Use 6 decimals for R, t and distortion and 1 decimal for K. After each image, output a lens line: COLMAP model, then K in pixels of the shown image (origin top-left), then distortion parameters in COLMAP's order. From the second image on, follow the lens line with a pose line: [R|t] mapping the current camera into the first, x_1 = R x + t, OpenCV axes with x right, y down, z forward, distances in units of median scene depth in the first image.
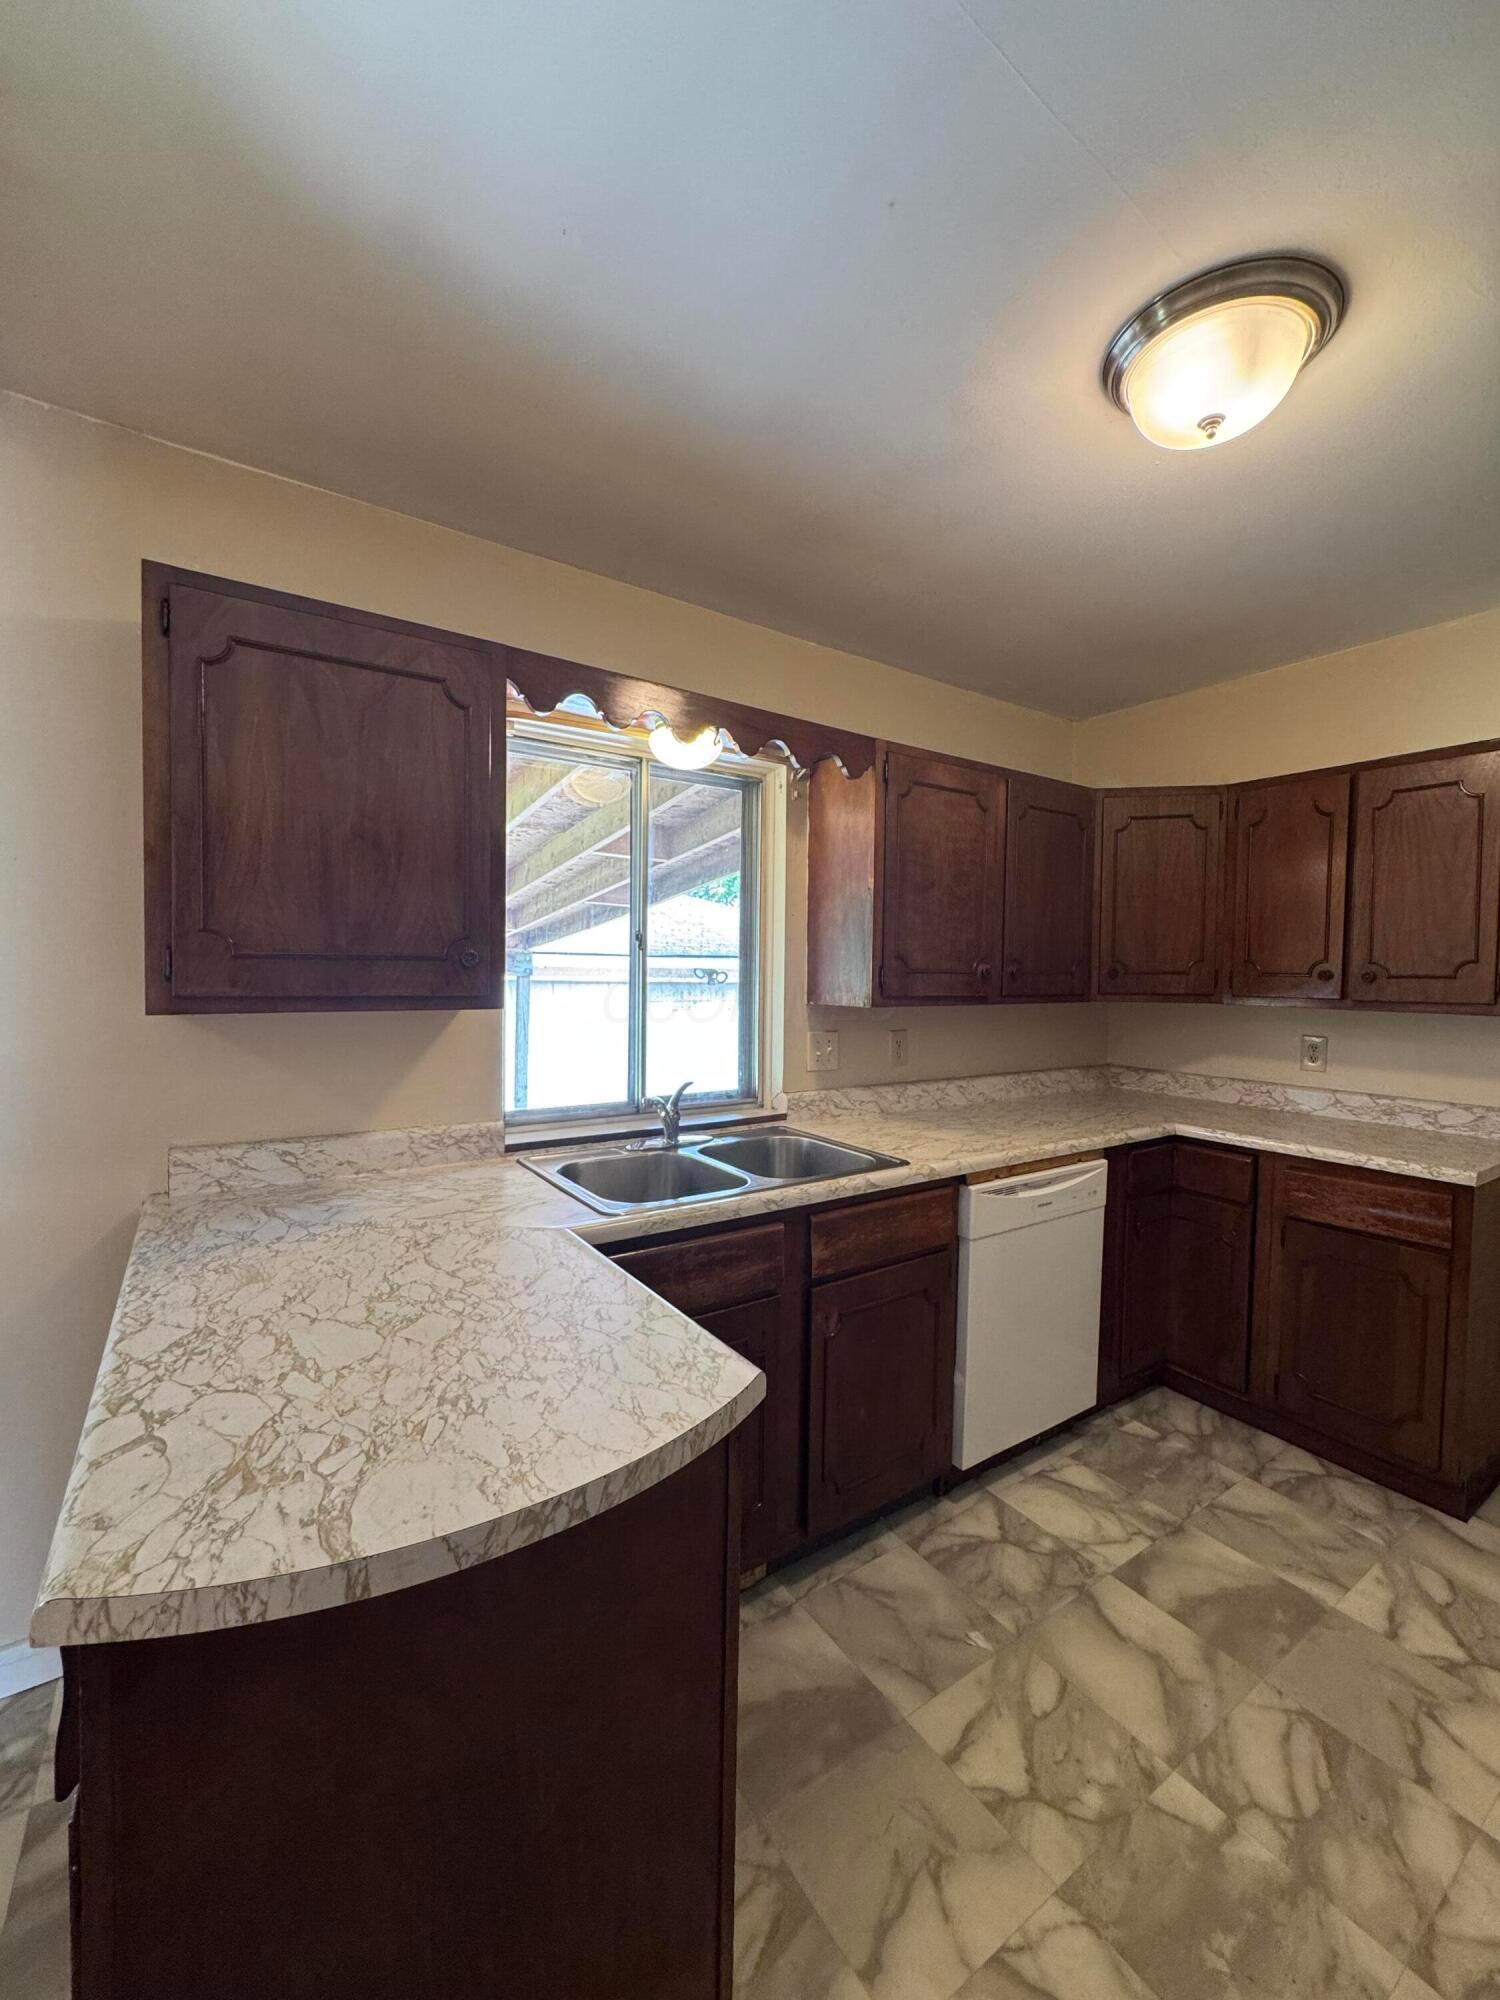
lens RADIAL K [[802.2, 0, 751.1], [0, 802.2, 996.8], [0, 0, 1]] dist [-0.004581, 0.001305]
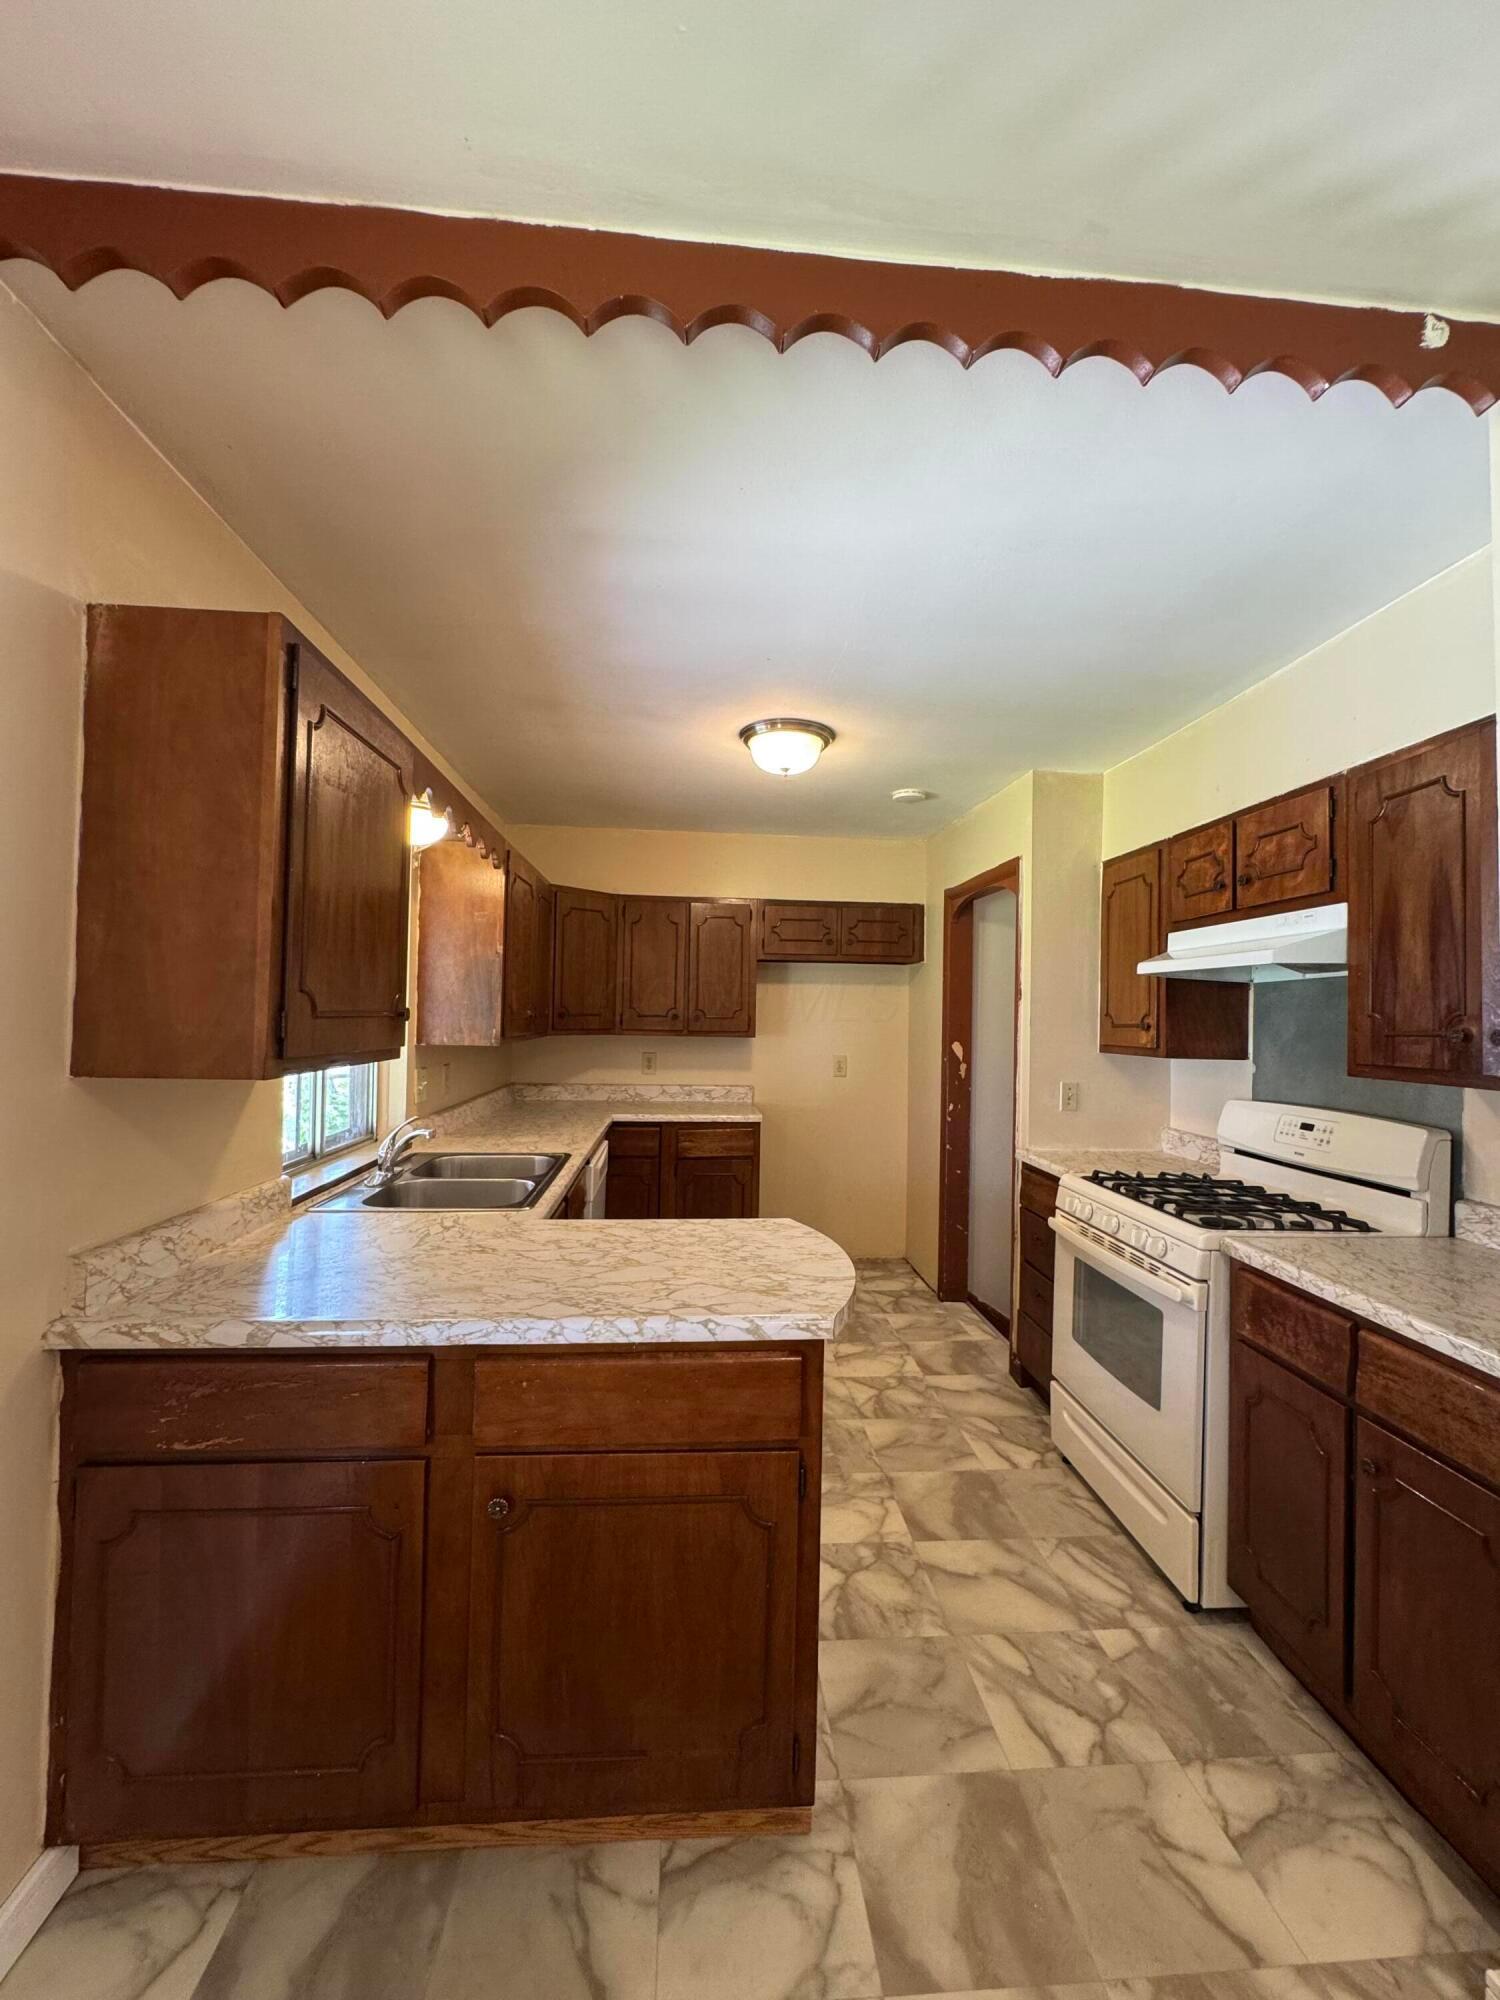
lens RADIAL K [[802.2, 0, 751.1], [0, 802.2, 996.8], [0, 0, 1]] dist [-0.004581, 0.001305]
pose [[0.490080, 0.013270, 0.871576, -0.767536], [0.019039, 0.999483, -0.025923, -0.023179], [-0.871470, 0.029299, 0.489574, 0.019056]]
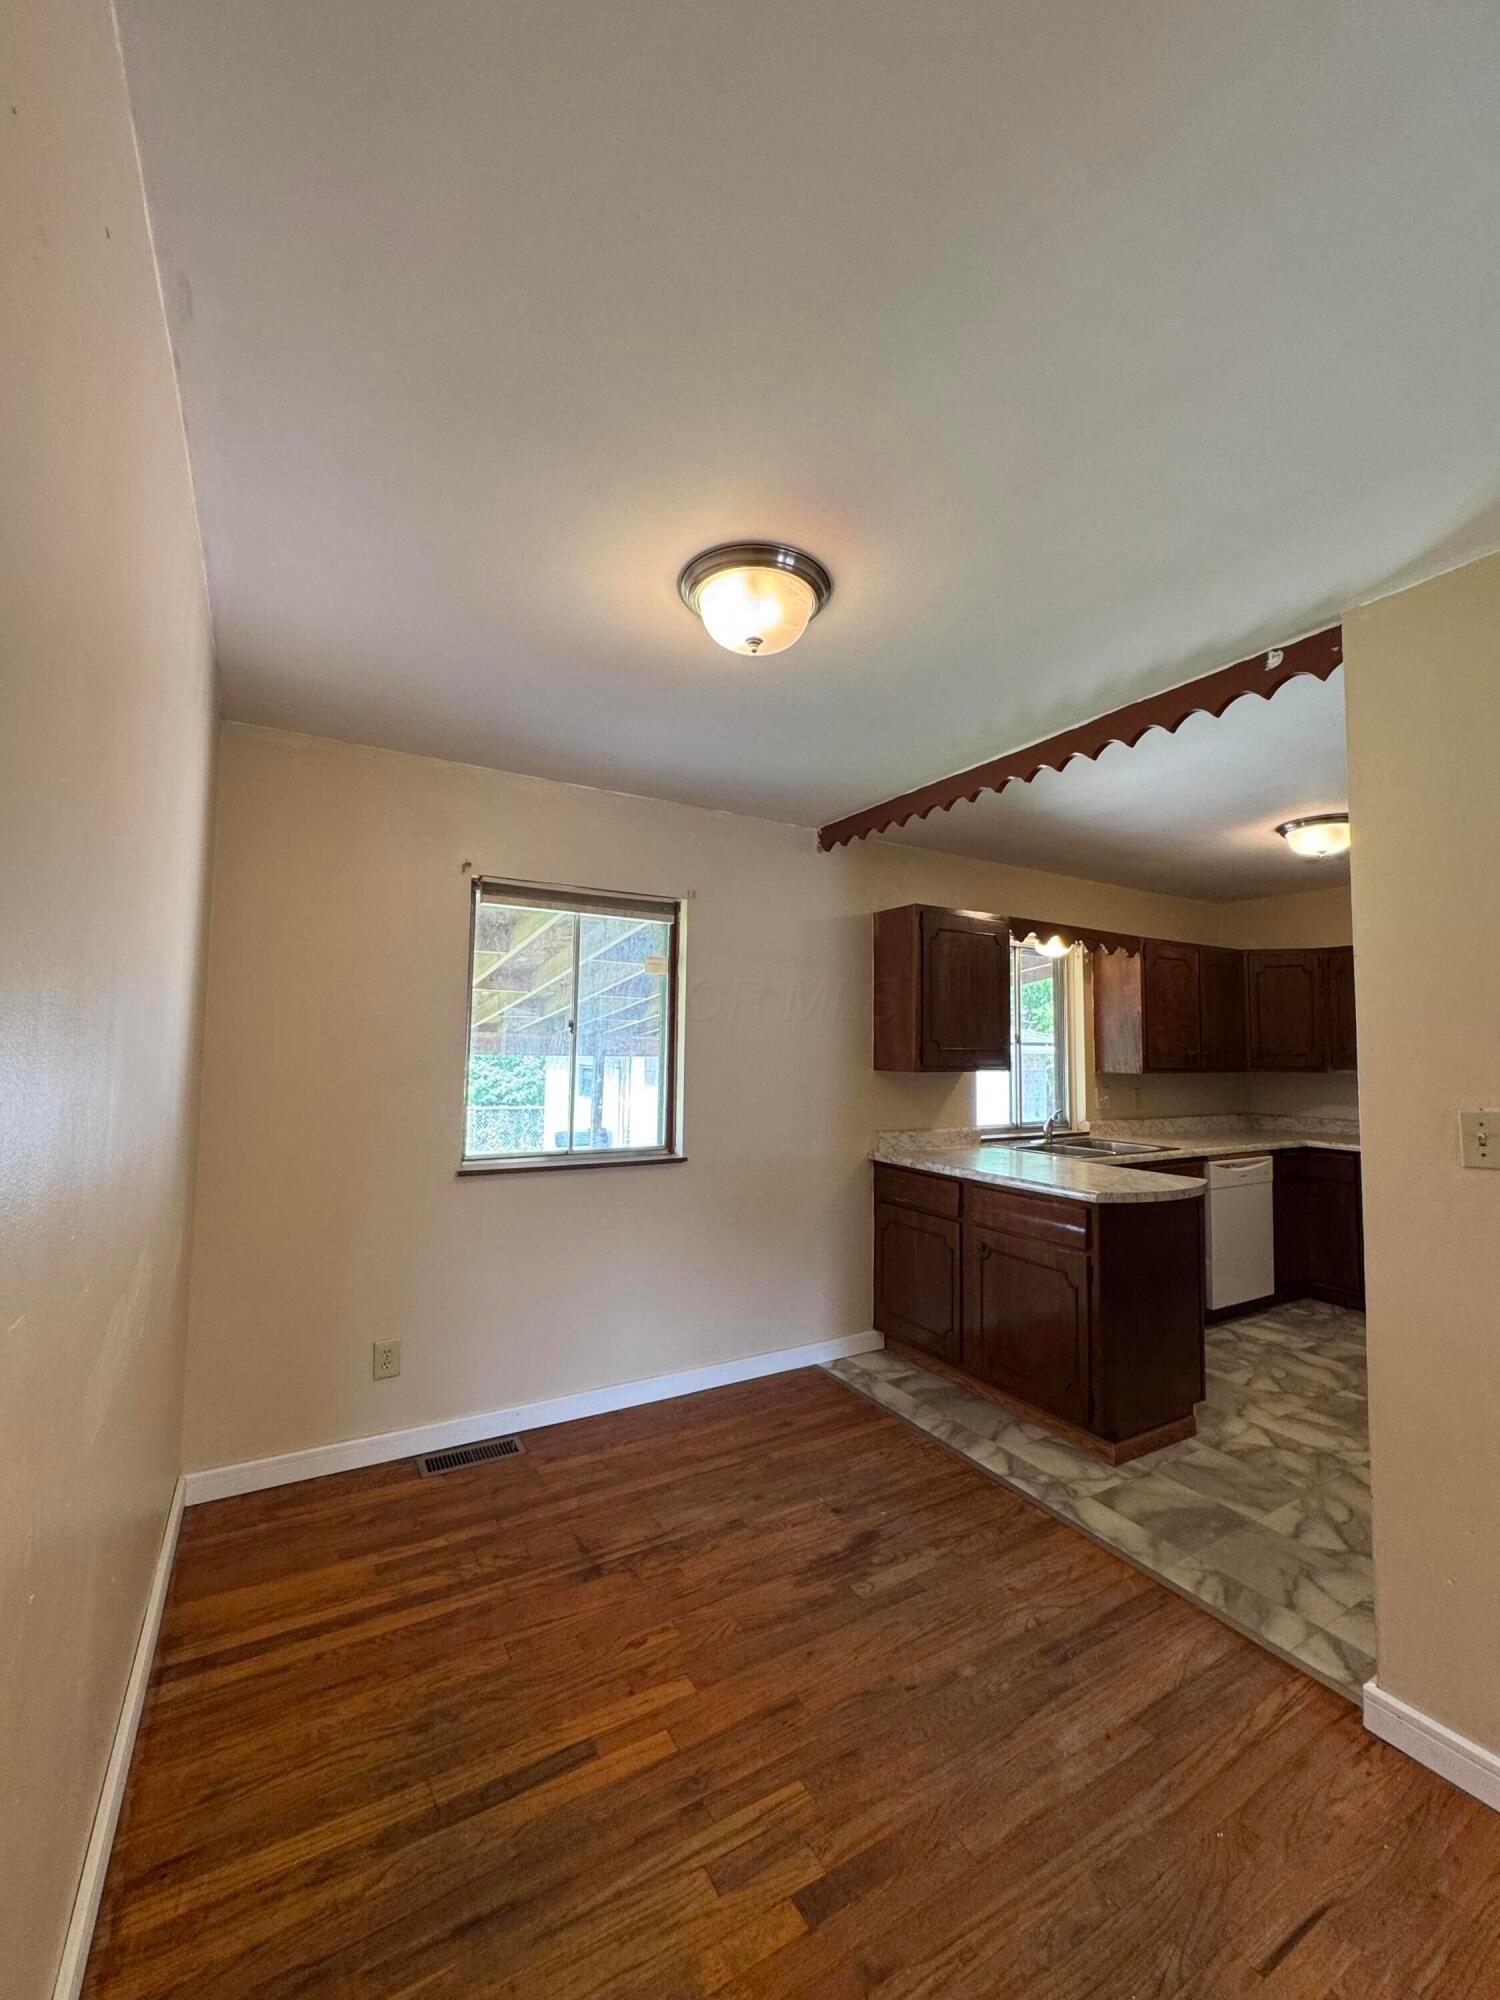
lens RADIAL K [[802.2, 0, 751.1], [0, 802.2, 996.8], [0, 0, 1]] dist [-0.004581, 0.001305]
pose [[0.998136, -0.006568, -0.060671, -0.668318], [0.000312, 0.994728, -0.102549, 0.027187], [0.061025, 0.102339, 0.992876, -0.985965]]
